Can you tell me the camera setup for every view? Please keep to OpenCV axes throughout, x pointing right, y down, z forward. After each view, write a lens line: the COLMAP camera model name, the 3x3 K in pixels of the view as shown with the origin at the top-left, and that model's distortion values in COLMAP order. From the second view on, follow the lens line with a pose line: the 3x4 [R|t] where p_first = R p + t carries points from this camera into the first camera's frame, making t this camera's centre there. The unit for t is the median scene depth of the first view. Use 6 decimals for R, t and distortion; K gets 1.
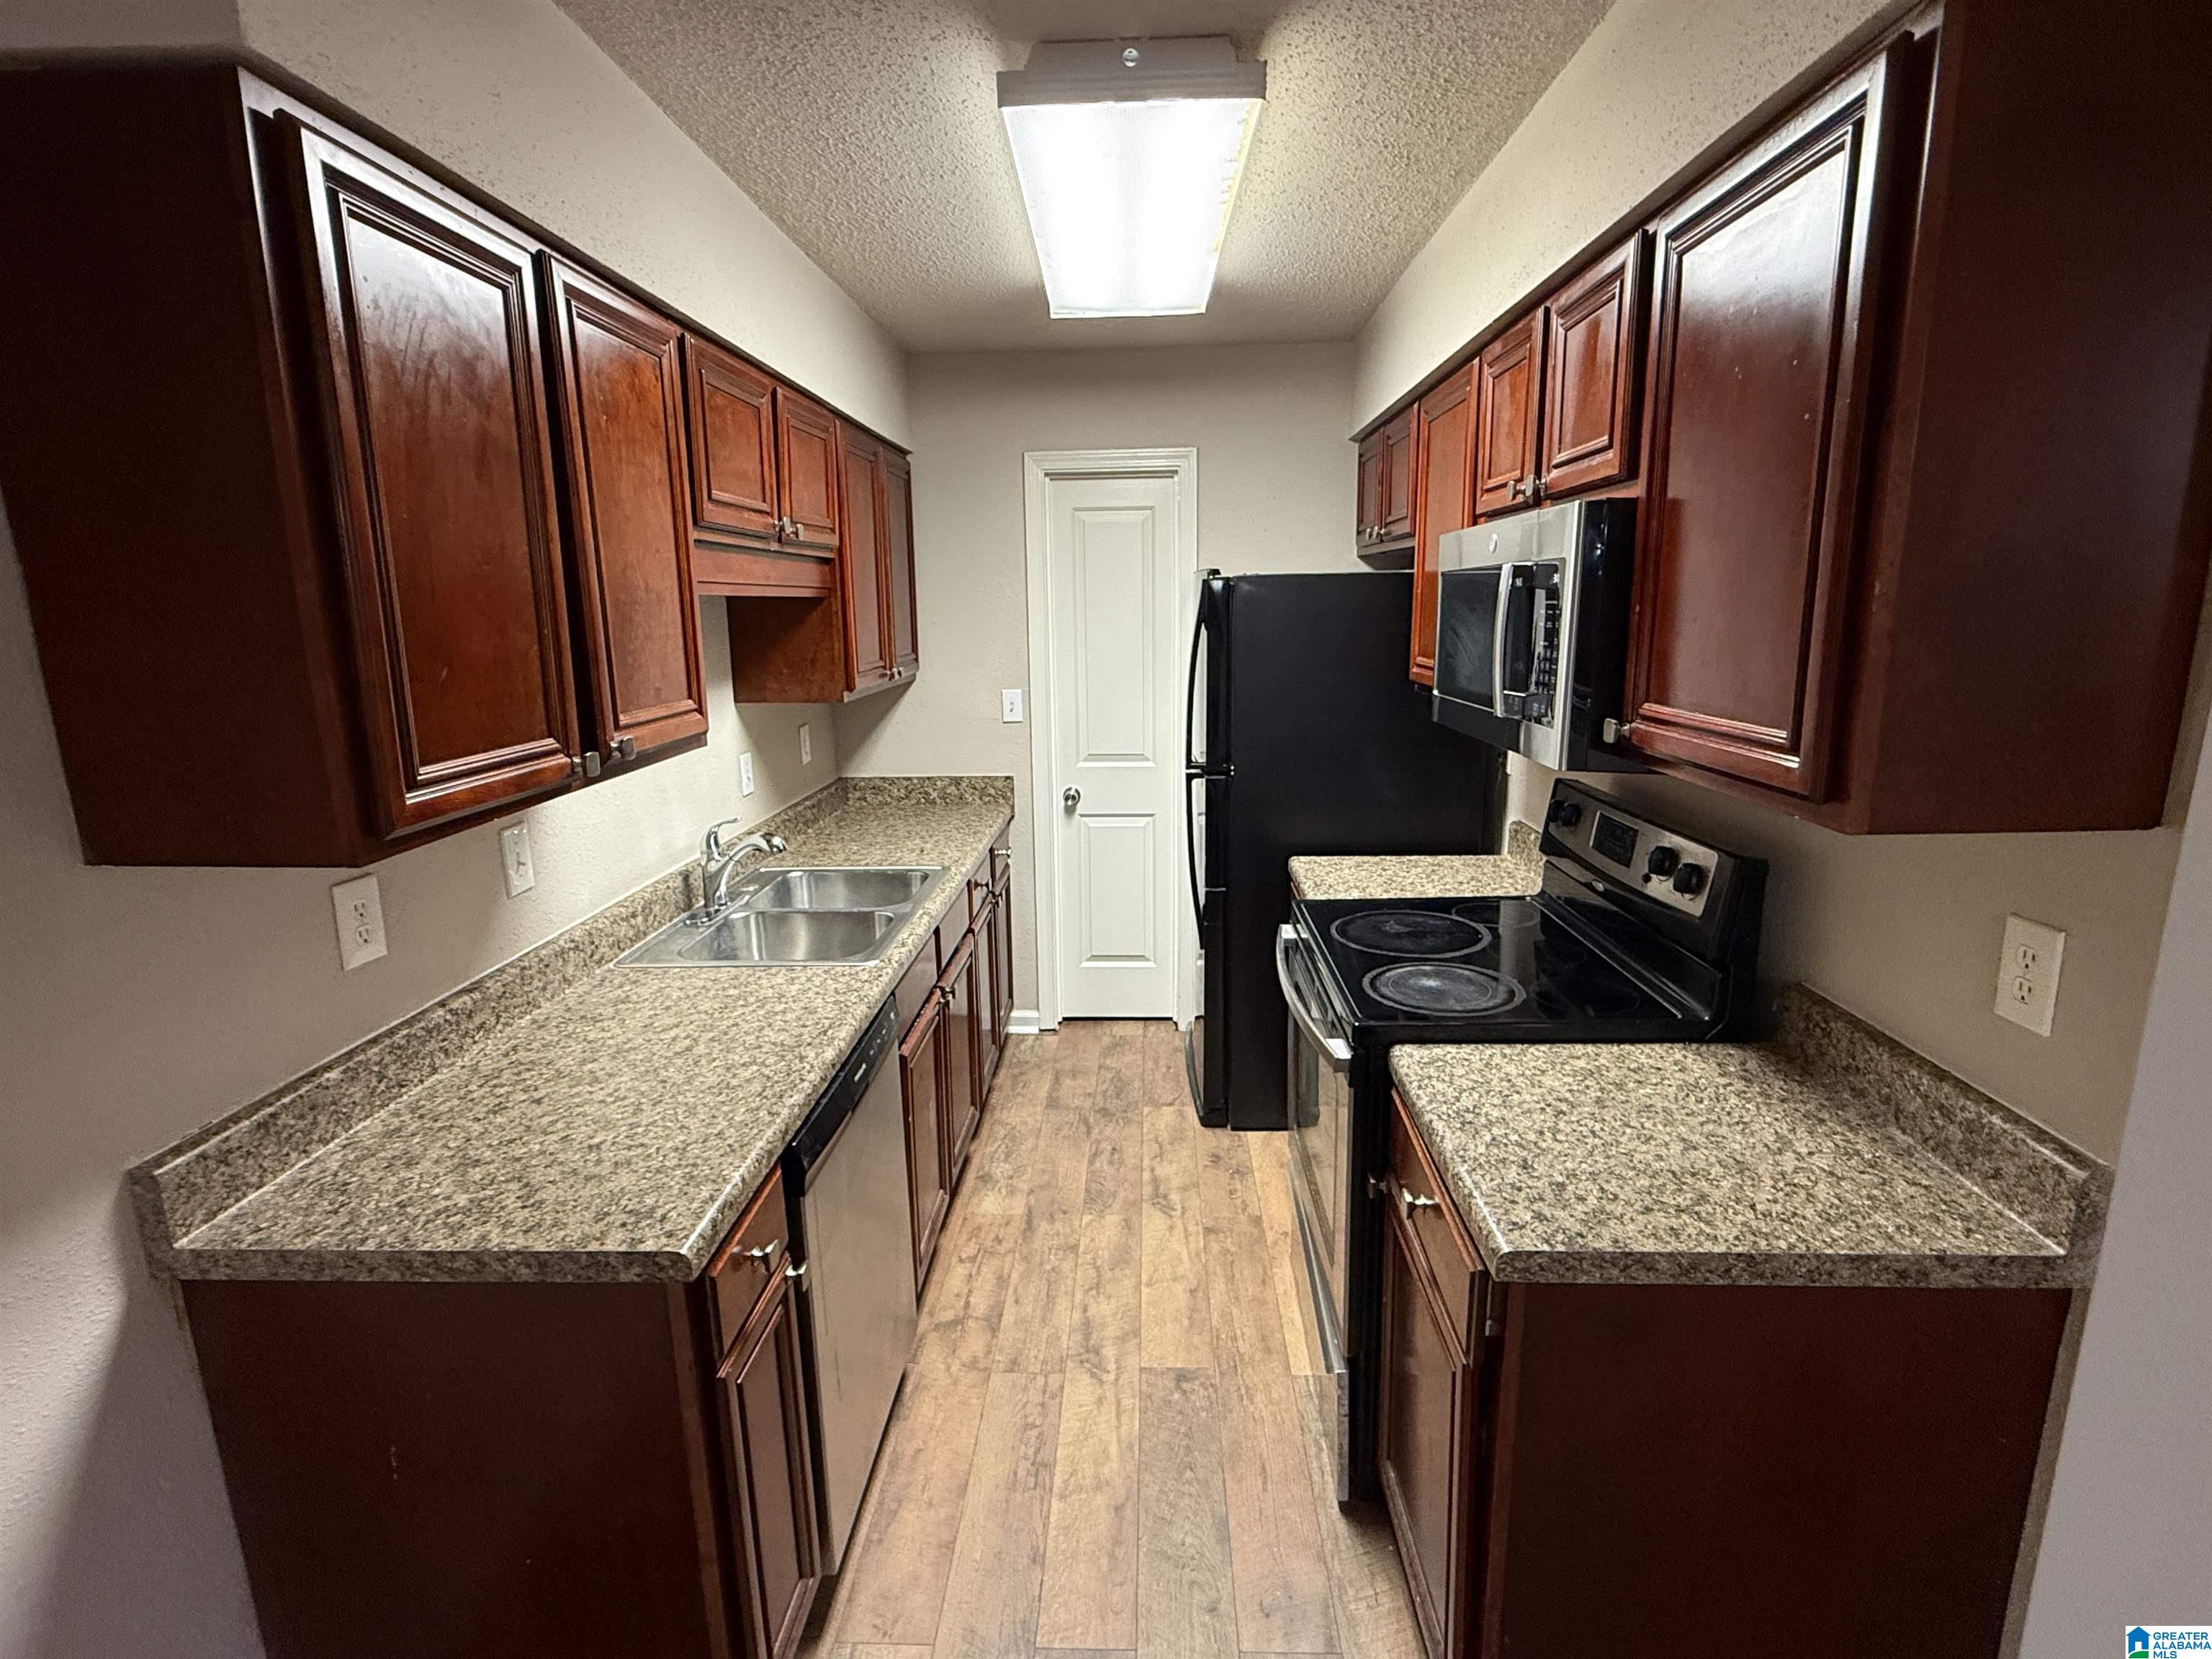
lens RADIAL K [[1070.1, 0, 1104.7], [0, 1070.1, 829.5], [0, 0, 1]] dist [-0.002015, -0.000043]
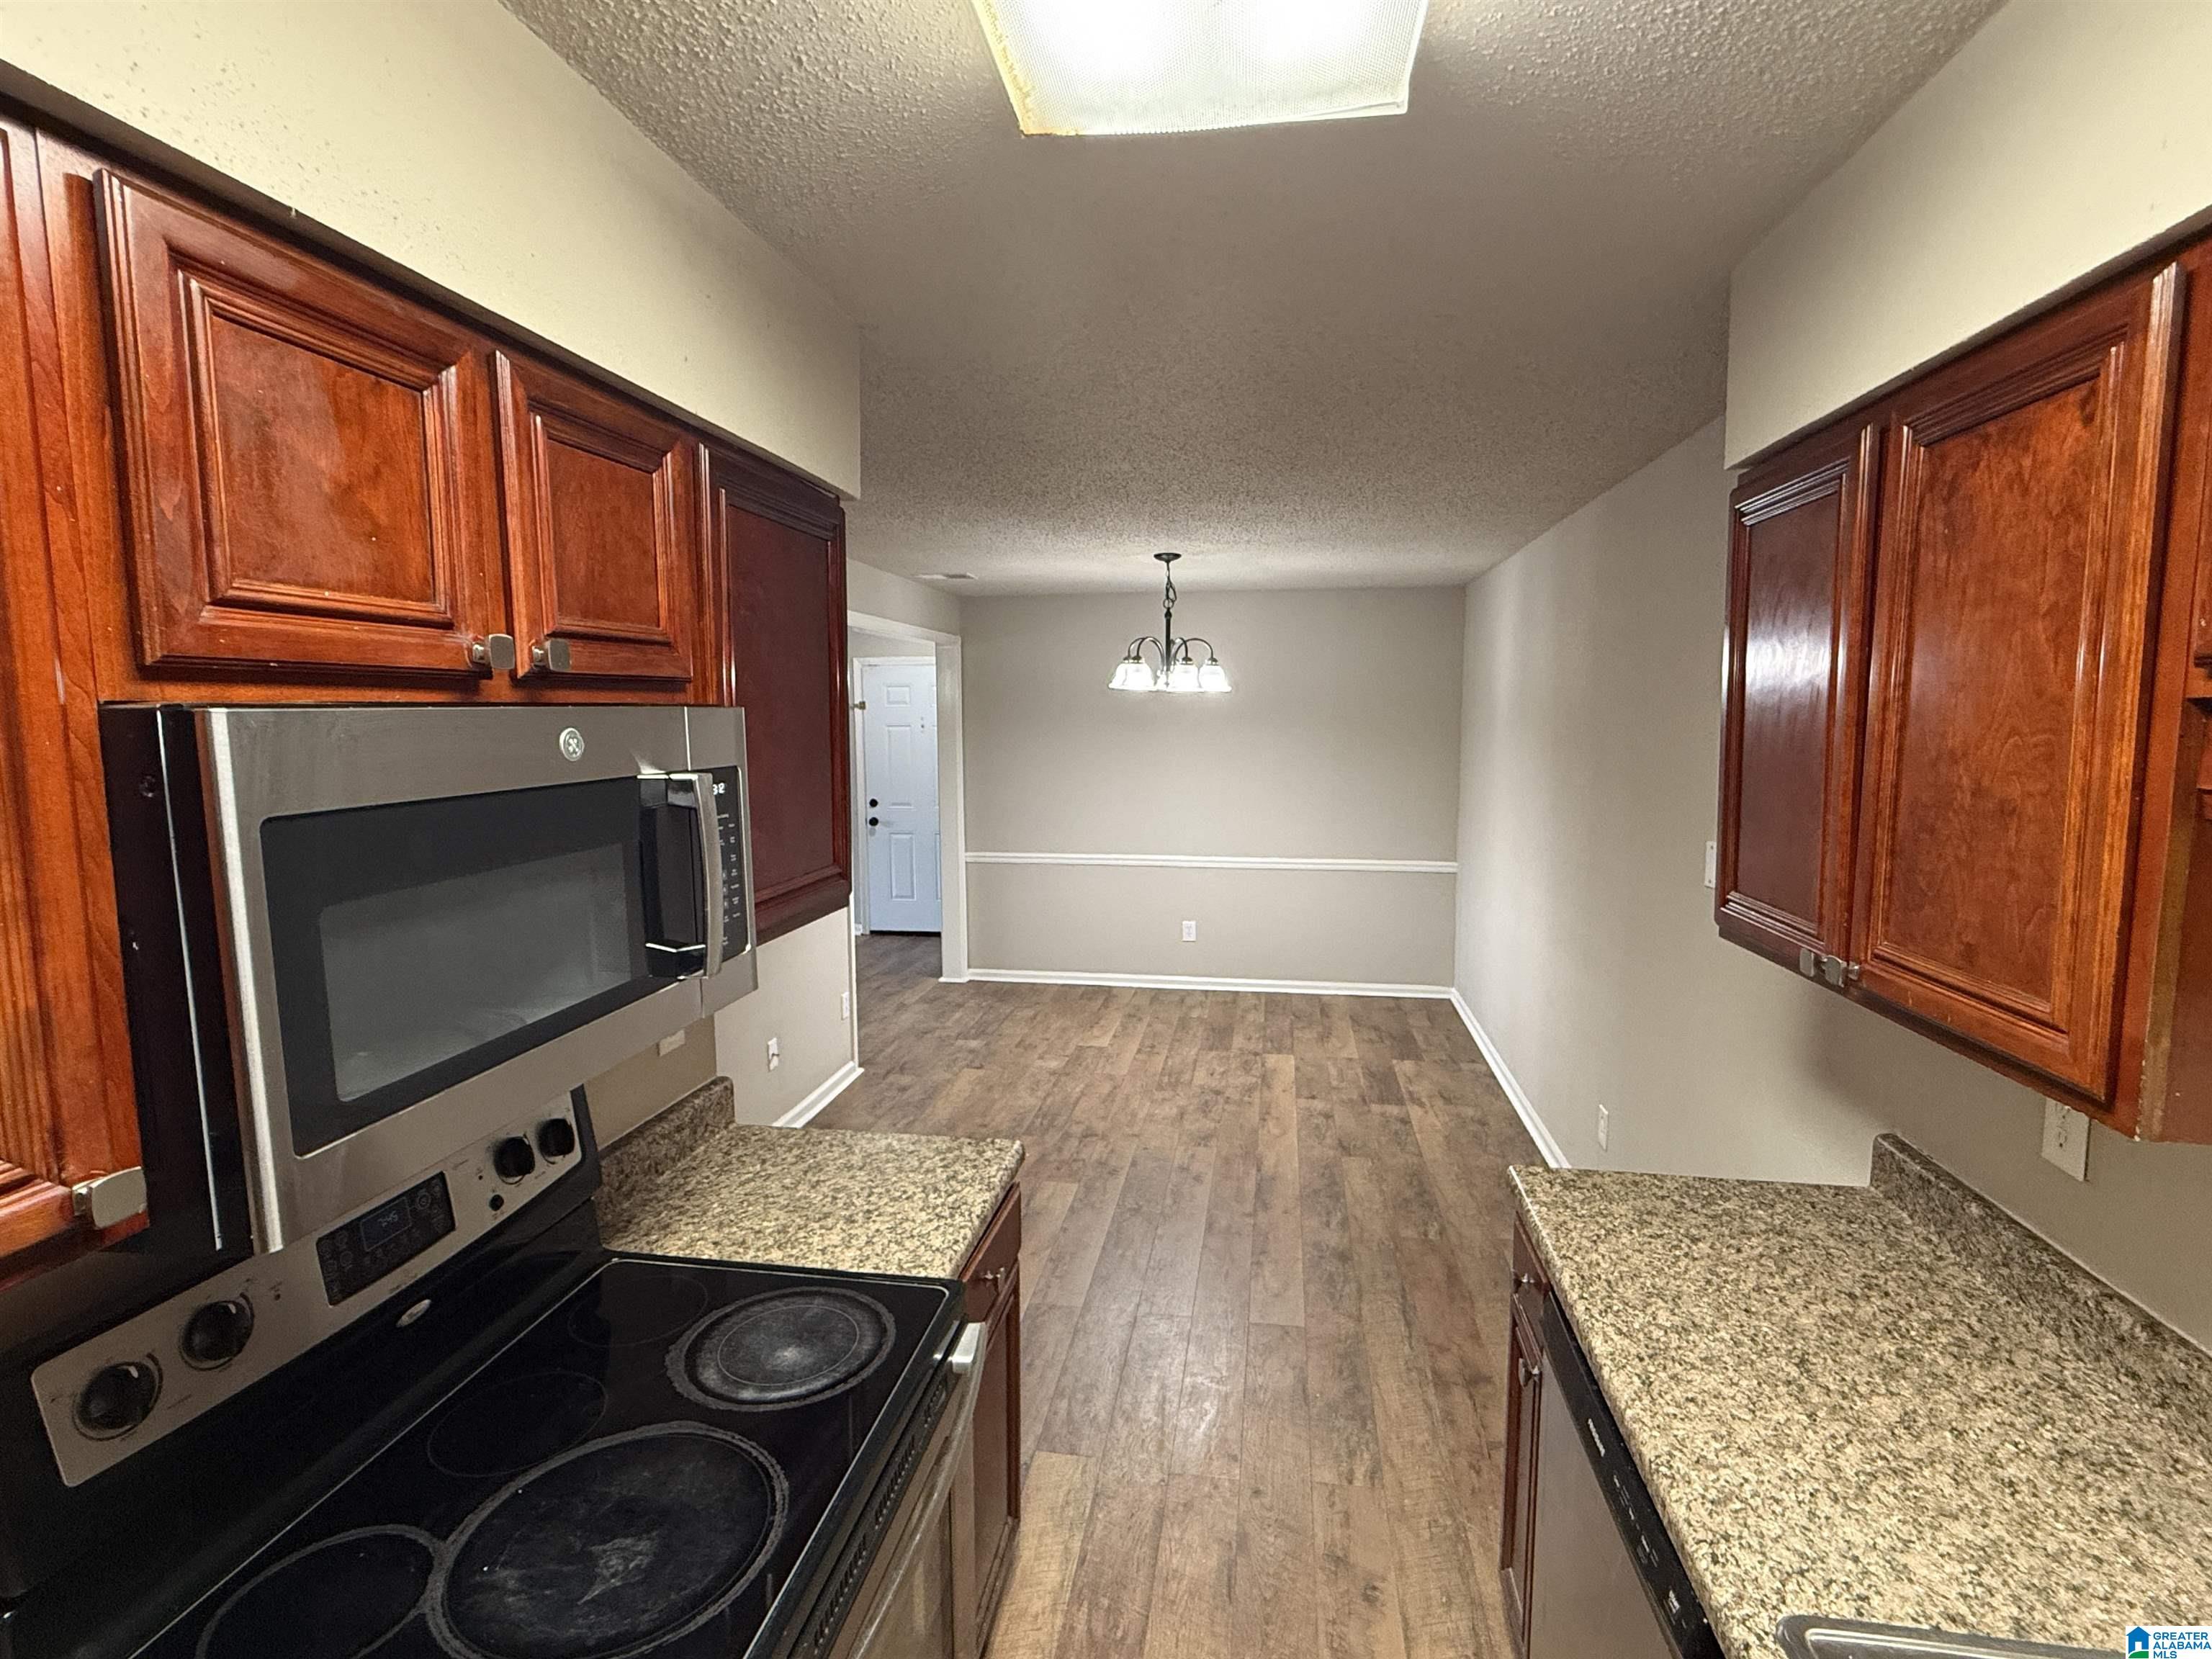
lens RADIAL K [[1070.1, 0, 1104.7], [0, 1070.1, 829.5], [0, 0, 1]] dist [-0.002015, -0.000043]
pose [[-0.992684, 0.010413, 0.120295, 0.010808], [0.047482, 0.949674, 0.309619, -0.370385], [-0.111017, 0.313066, -0.943220, 1.451240]]
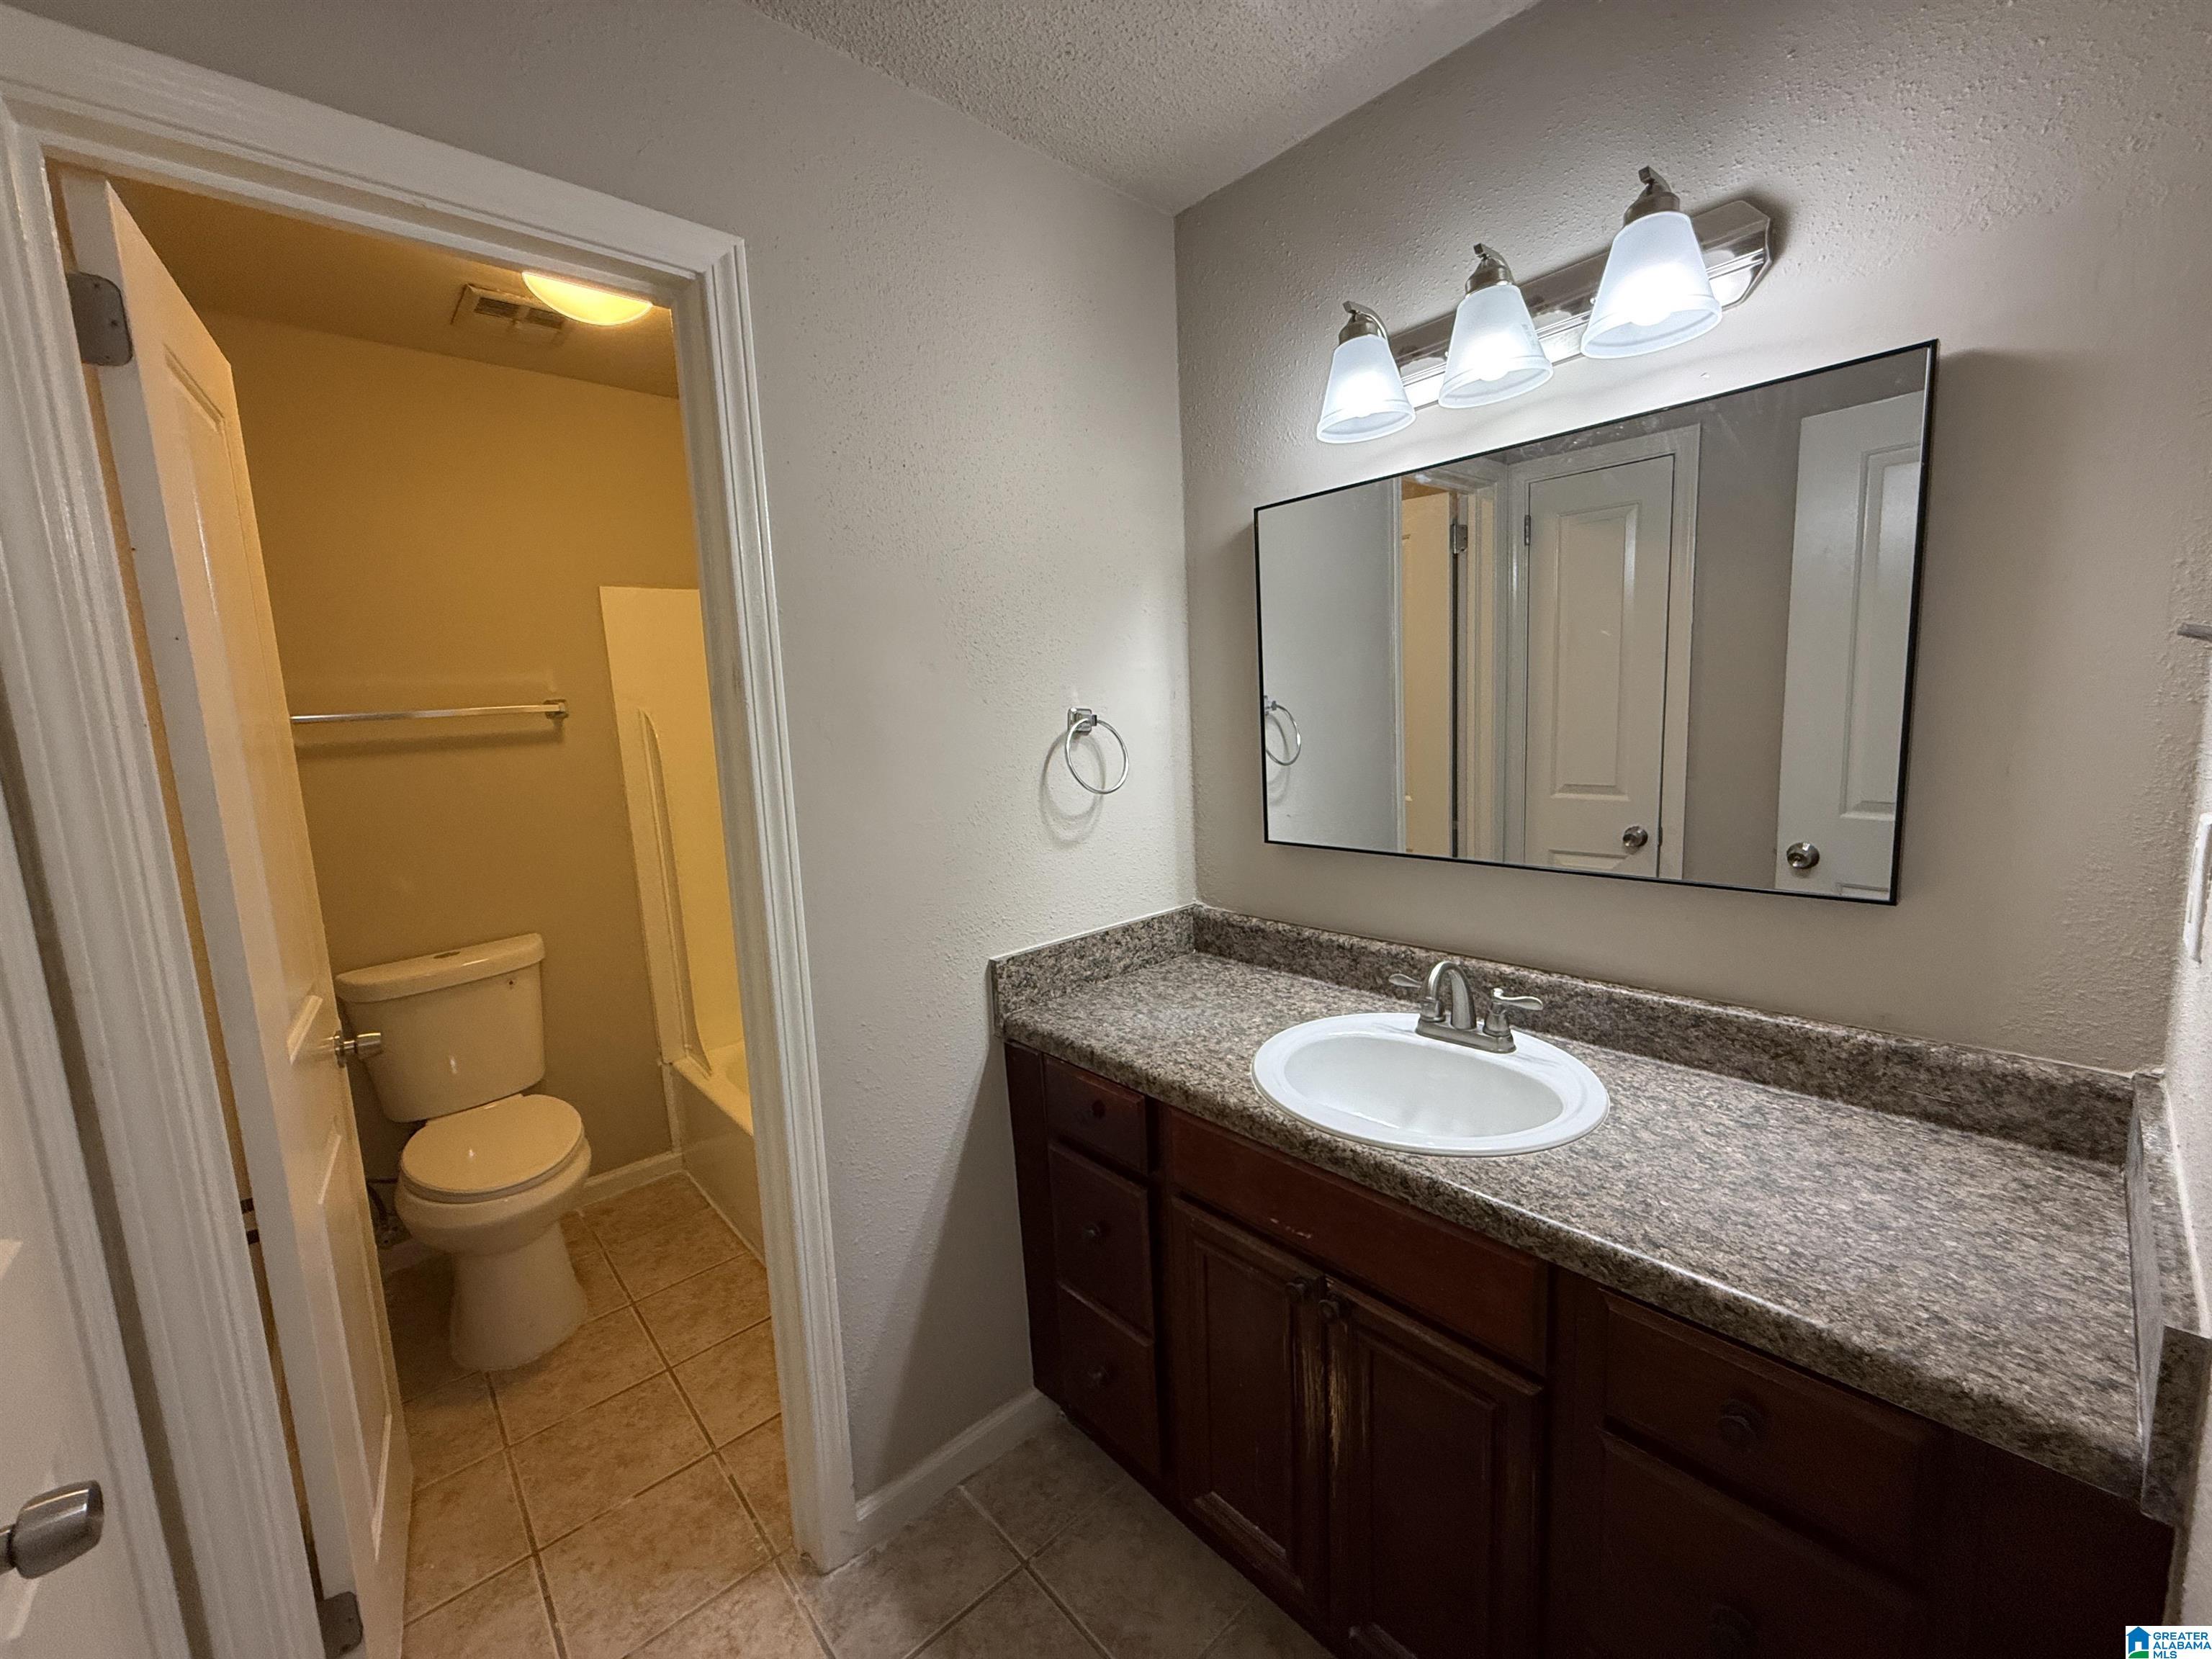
lens RADIAL K [[881.9, 0, 1106.0], [0, 881.9, 829.5], [0, 0, 1]] dist [-0.001055, 0.000177]
pose [[0.715705, -0.103707, 0.690660, -0.990539], [0.171841, 0.984661, -0.030220, -0.021521], [-0.676932, 0.140312, 0.722548, 0.558522]]
